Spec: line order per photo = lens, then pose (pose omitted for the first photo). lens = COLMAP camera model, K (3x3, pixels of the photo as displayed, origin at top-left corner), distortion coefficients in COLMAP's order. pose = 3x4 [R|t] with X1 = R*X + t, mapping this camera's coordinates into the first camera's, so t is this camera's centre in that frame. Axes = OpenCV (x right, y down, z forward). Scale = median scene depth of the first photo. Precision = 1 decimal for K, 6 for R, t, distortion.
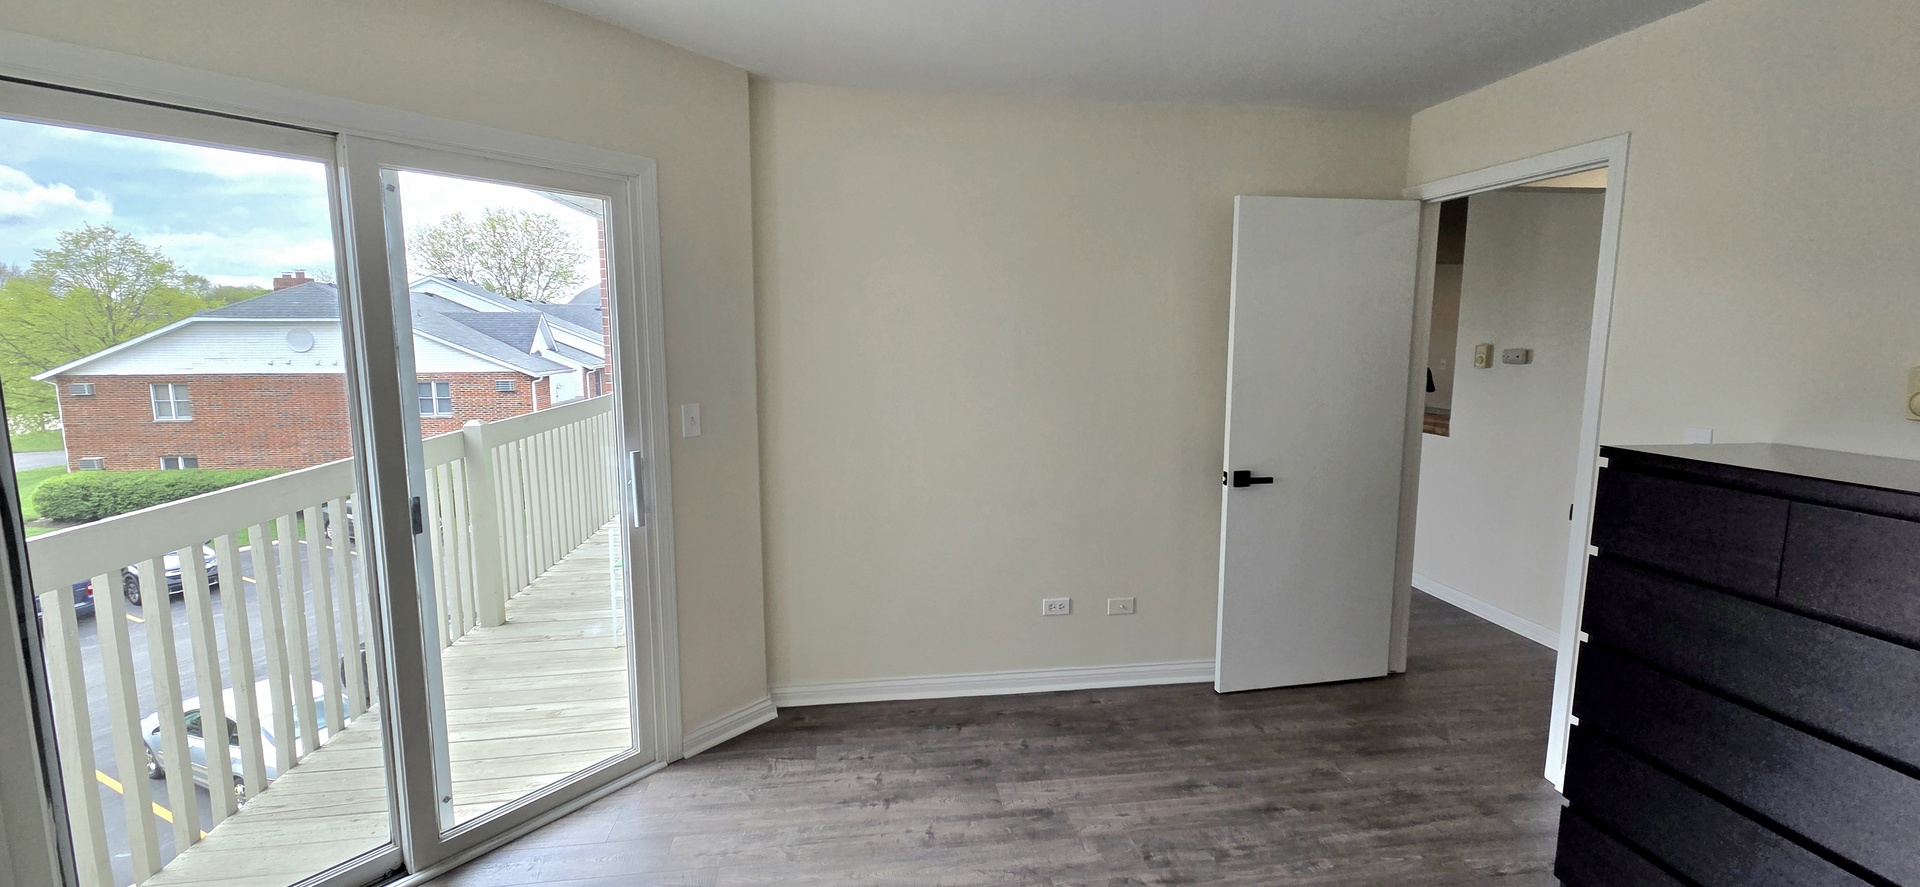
lens RADIAL K [[780.9, 0, 964.7], [0, 780.9, 440.7], [0, 0, 1]] dist [0.007871, -0.001051]
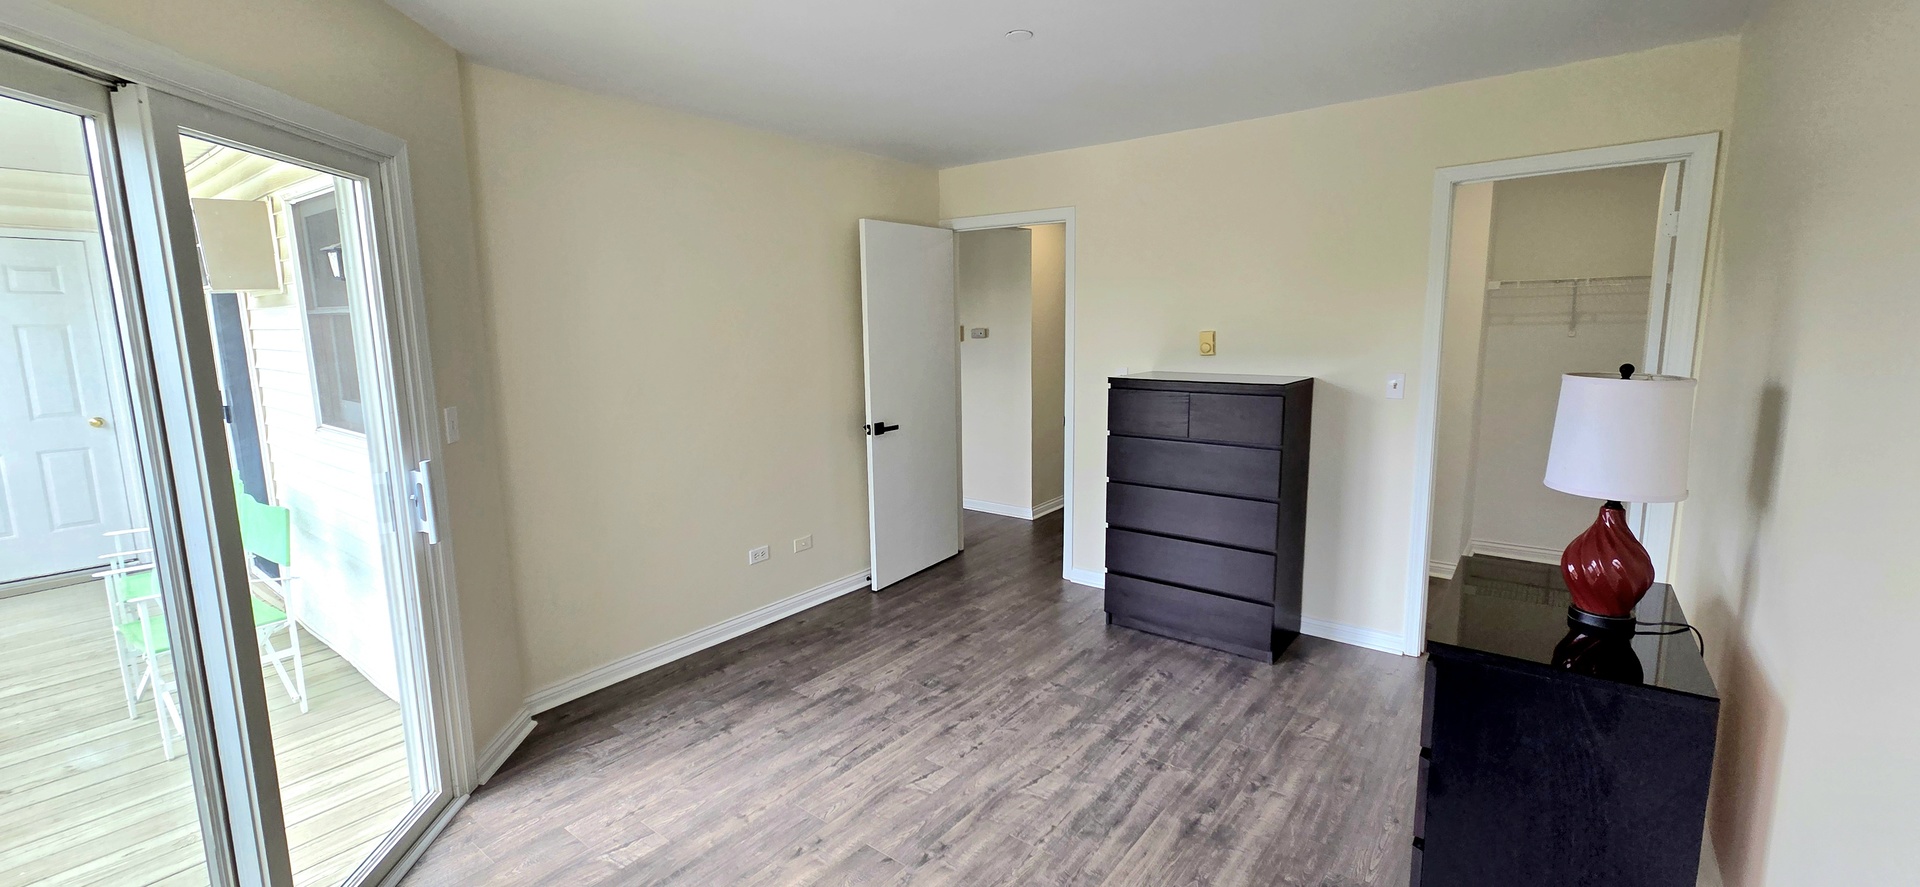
lens RADIAL K [[780.9, 0, 962.7], [0, 780.9, 441.7], [0, 0, 1]] dist [0.007871, -0.001051]
pose [[0.716648, -0.123549, 0.686404, -0.522396], [0.111676, 0.991813, 0.061924, 0.004019], [-0.688436, 0.032277, 0.724579, -0.087034]]
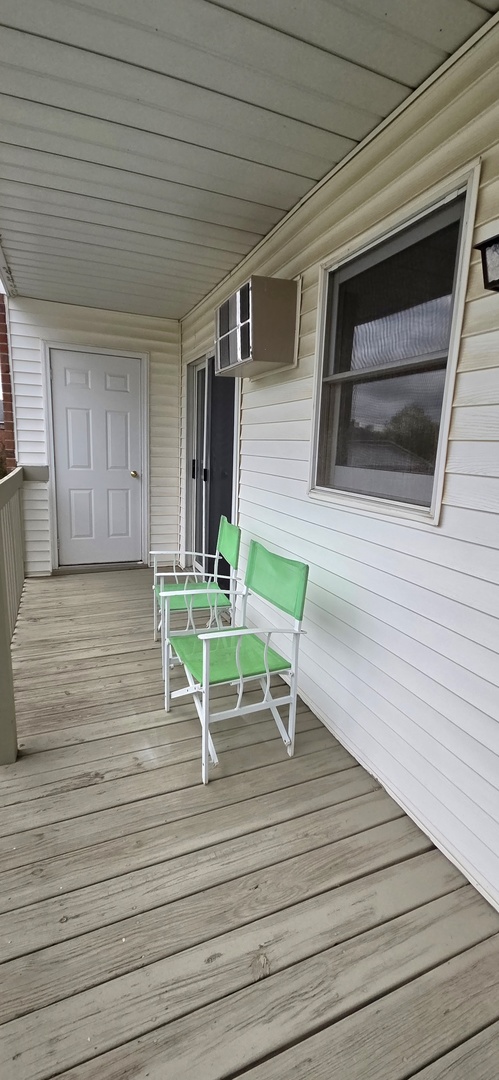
lens RADIAL K [[439.3, 0, 250.0], [0, 439.3, 535.8], [0, 0, 1]] dist [0.007871, -0.001051]
pose [[0.964294, -0.033811, 0.262668, -0.696552], [0.014395, 0.997042, 0.075494, -0.034771], [-0.264443, -0.069017, 0.961928, 0.764757]]
